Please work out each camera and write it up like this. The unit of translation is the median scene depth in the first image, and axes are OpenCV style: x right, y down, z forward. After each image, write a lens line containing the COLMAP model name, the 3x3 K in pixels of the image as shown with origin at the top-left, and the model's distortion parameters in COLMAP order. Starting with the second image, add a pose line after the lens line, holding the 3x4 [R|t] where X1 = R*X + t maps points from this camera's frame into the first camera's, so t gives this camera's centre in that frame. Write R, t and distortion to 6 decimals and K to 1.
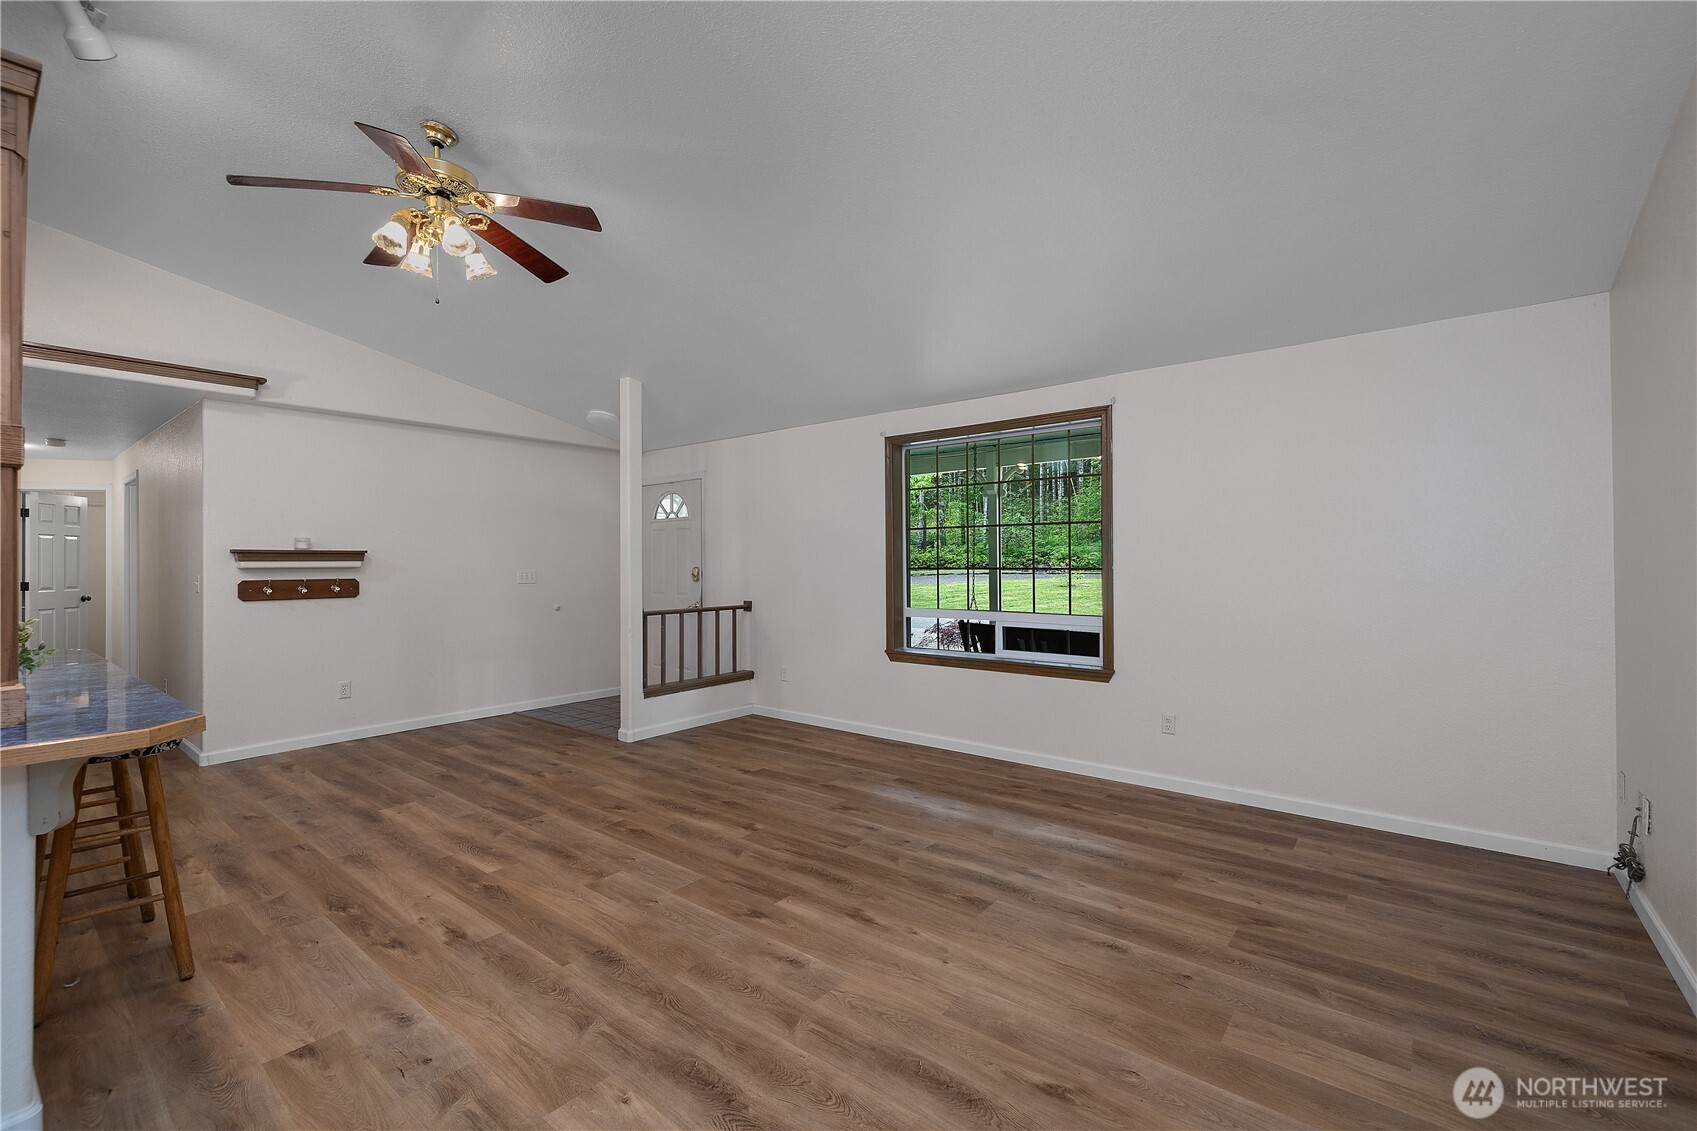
lens RADIAL K [[720.4, 0, 829.1], [0, 720.4, 561.0], [0, 0, 1]] dist [-0.002276, 0.001058]
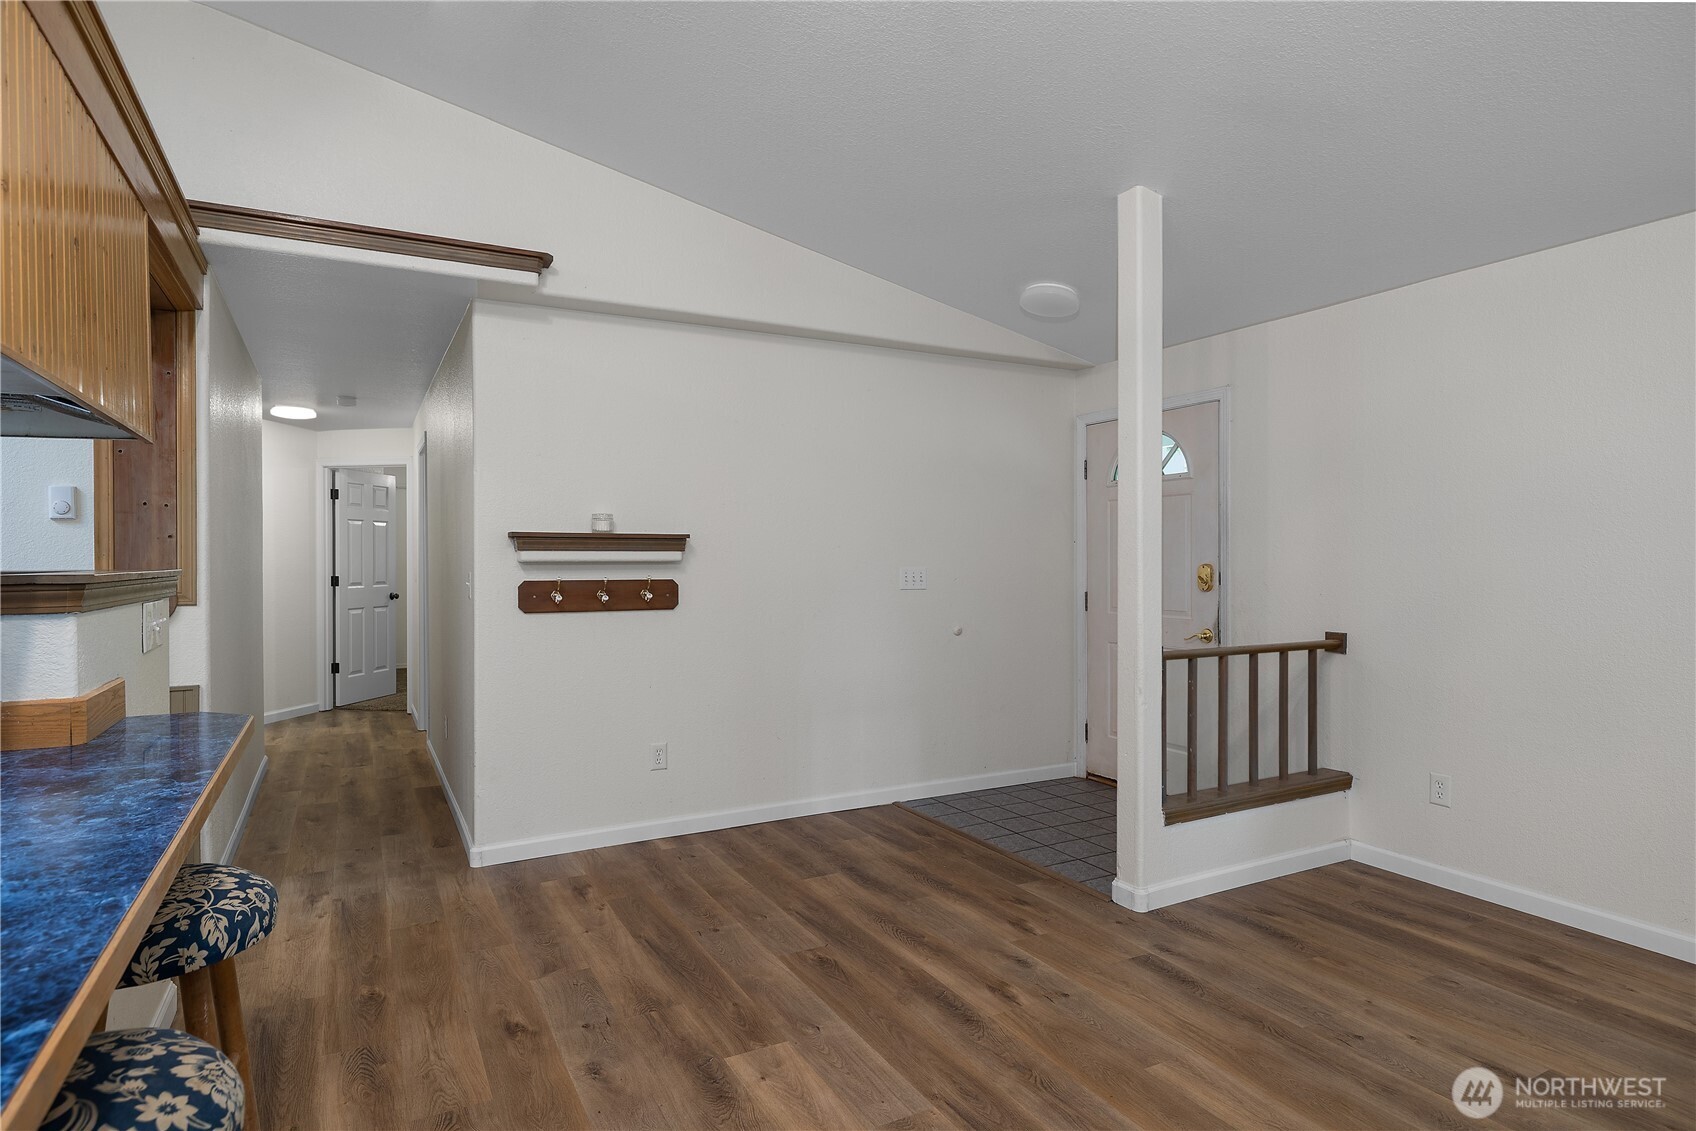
lens RADIAL K [[916.9, 0, 837.8], [0, 916.9, 567.4], [0, 0, 1]] dist [0.001624, -0.001667]
pose [[0.924908, 0.009335, -0.380077, -0.285259], [-0.003779, 0.999875, 0.015362, 0.001611], [0.380173, -0.012772, 0.924827, 0.406074]]
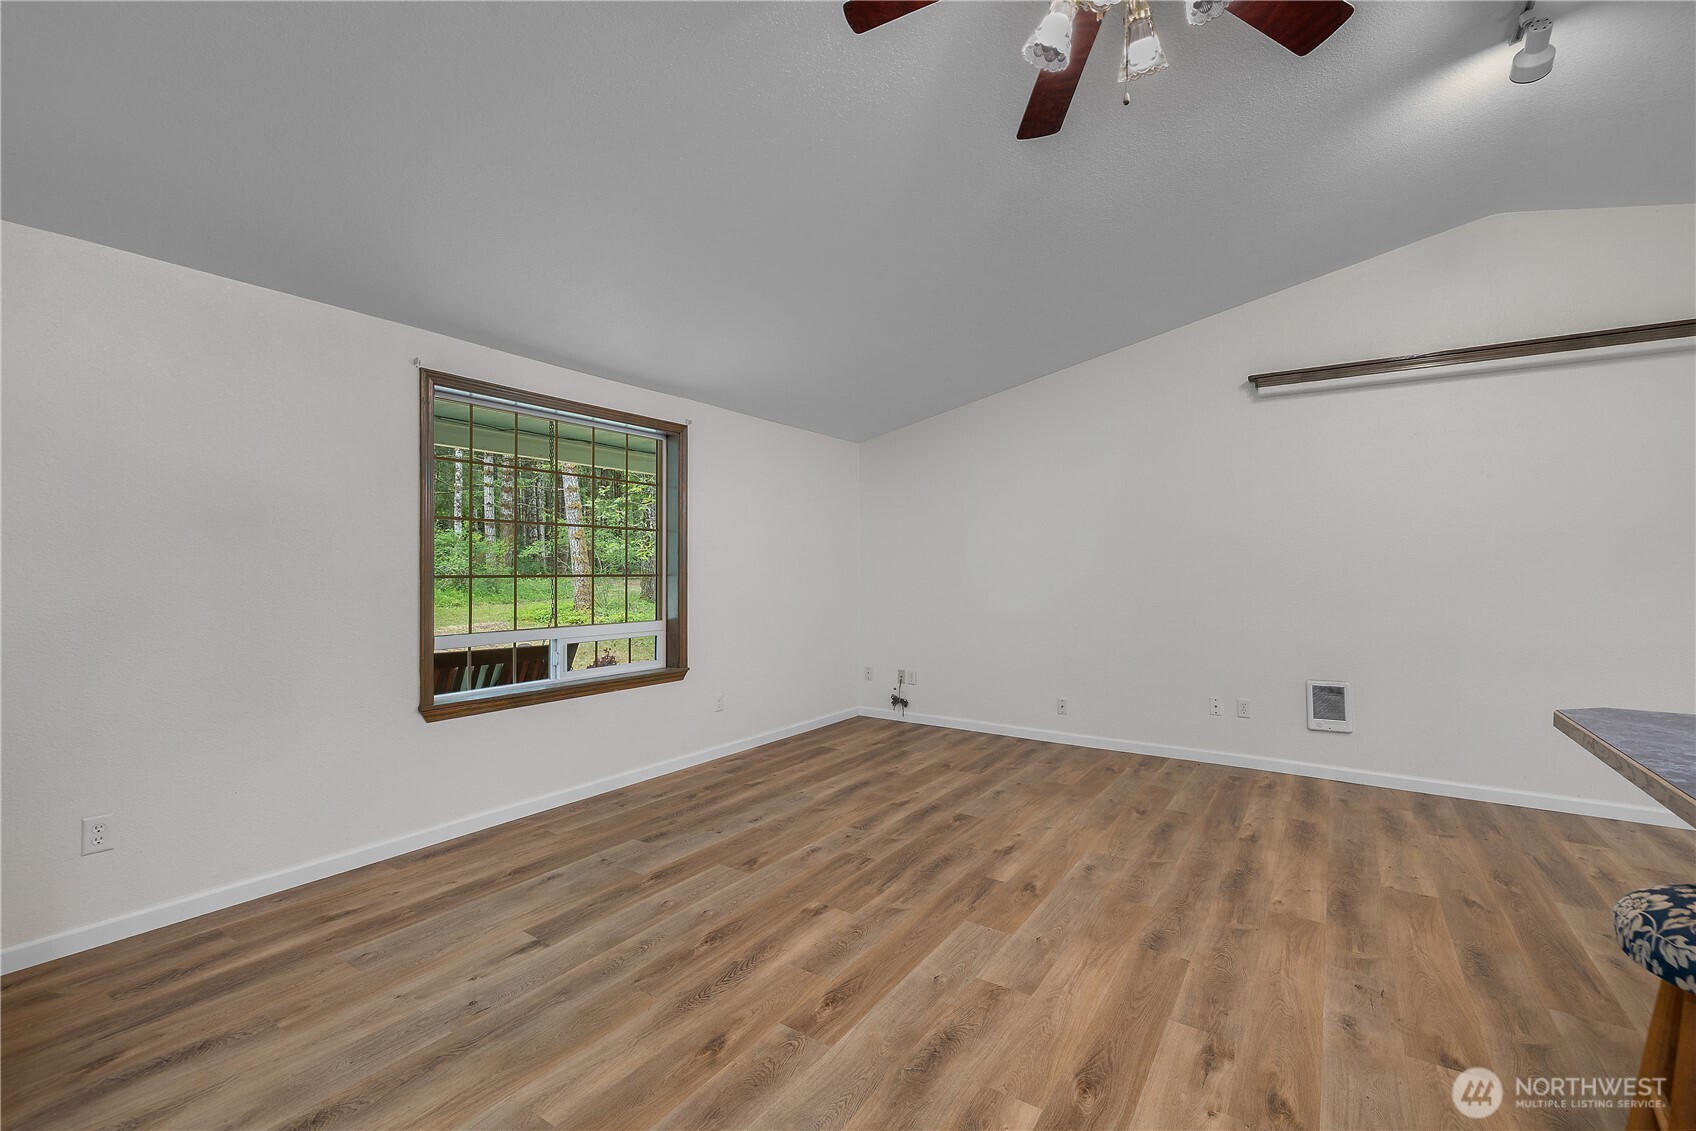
lens RADIAL K [[719.9, 0, 845.0], [0, 719.9, 563.6], [0, 0, 1]] dist [-0.002276, 0.001058]
pose [[-0.091222, 0.012107, 0.995757, -0.731778], [-0.003923, 0.999914, -0.012517, 0.003016], [-0.995823, -0.005049, -0.091167, 0.854641]]
